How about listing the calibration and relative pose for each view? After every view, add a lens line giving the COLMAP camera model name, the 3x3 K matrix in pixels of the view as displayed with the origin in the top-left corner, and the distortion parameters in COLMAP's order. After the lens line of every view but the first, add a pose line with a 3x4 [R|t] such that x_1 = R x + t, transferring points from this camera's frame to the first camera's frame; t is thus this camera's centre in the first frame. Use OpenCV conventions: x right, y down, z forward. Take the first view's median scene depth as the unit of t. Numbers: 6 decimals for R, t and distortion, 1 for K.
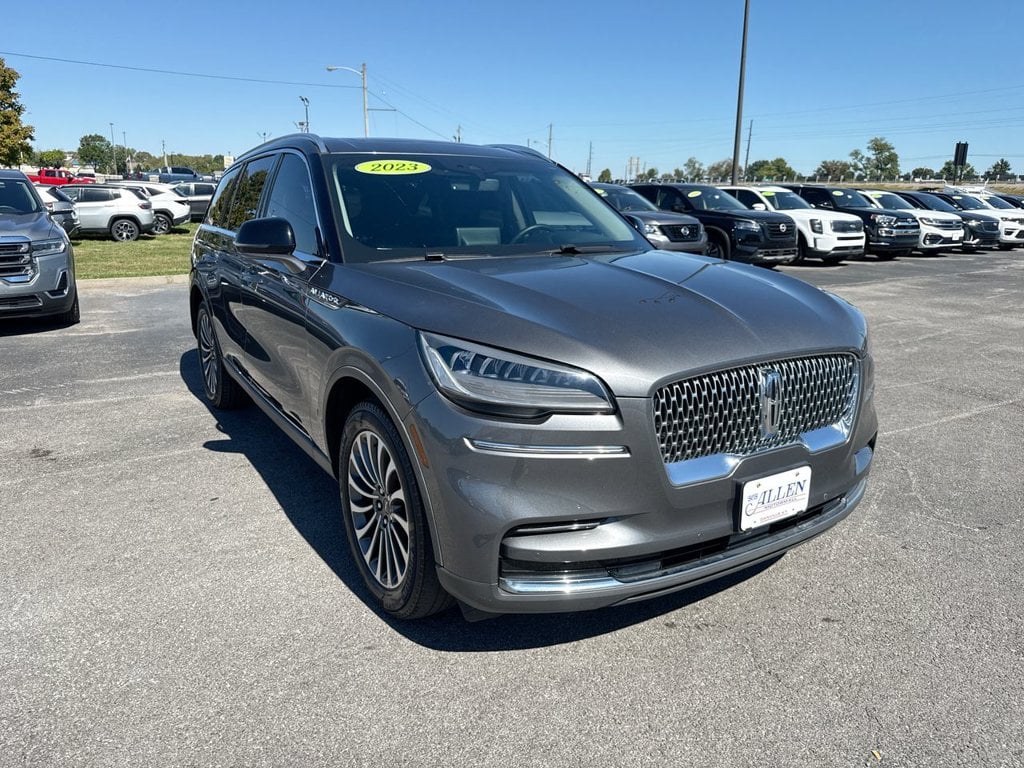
lens RADIAL K [[812.7, 0, 512.0], [0, 812.7, 384.0], [0, 0, 1]] dist [0.067001, -0.003407]
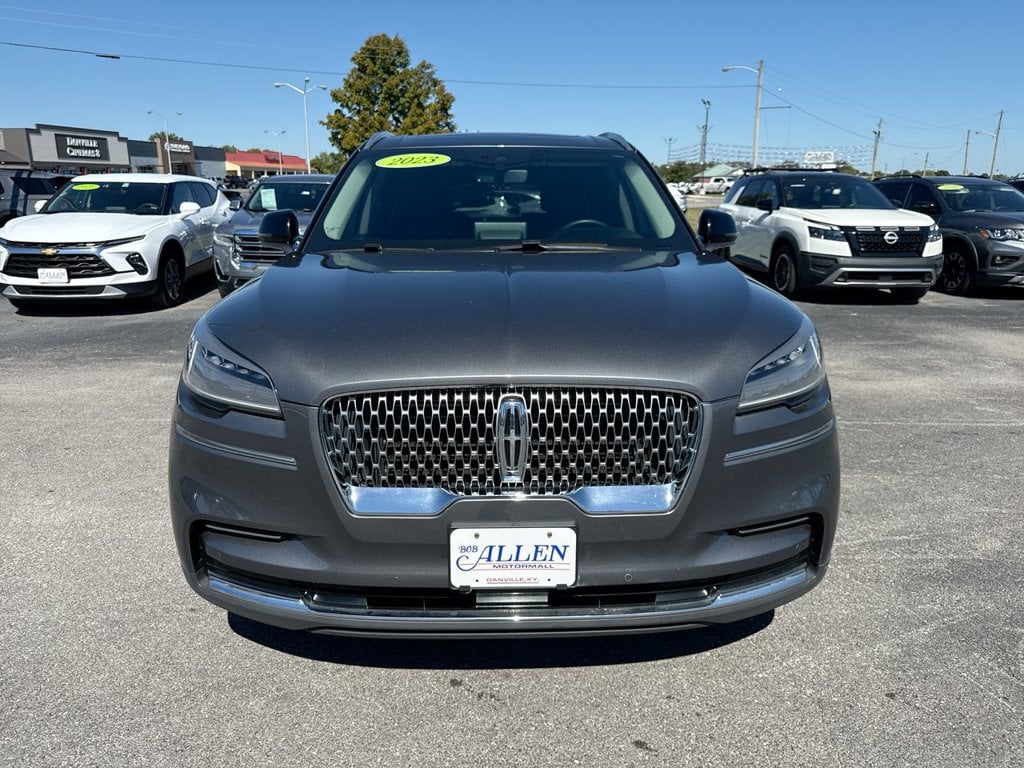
lens RADIAL K [[840.1, 0, 493.1], [0, 840.1, 385.1], [0, 0, 1]] dist [-0.038327, 0.007069]
pose [[0.850031, 0.116265, -0.513740, 0.129921], [-0.120868, 0.992364, 0.024596, -0.008464], [0.512677, 0.041187, 0.857593, 0.051869]]
